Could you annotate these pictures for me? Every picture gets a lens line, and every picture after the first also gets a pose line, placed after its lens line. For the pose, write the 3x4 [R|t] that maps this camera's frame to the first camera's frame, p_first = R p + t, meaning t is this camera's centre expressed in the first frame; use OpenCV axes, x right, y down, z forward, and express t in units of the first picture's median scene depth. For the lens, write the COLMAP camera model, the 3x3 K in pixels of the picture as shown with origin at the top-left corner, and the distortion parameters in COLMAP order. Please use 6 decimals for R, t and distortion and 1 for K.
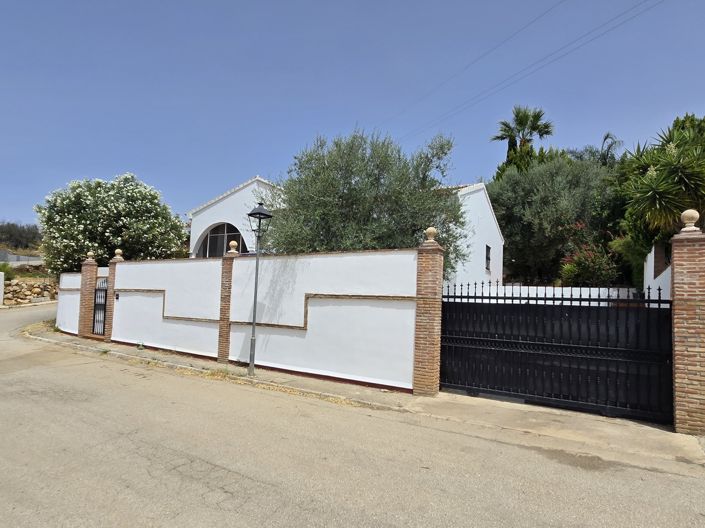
lens RADIAL K [[407.7, 0, 350.5], [0, 407.7, 280.2], [0, 0, 1]] dist [0.003493, -0.000095]
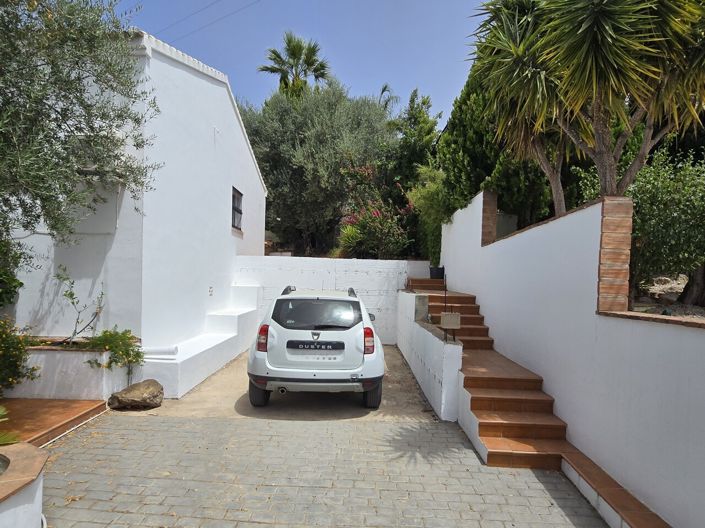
lens RADIAL K [[383.2, 0, 352.5], [0, 383.2, 264.0], [0, 0, 1]] dist [0.151176, -0.000202]
pose [[0.858338, 0.008683, 0.513011, 0.178689], [-0.023990, 0.999442, 0.023223, 0.009451], [-0.512523, -0.032241, 0.858068, 0.386611]]
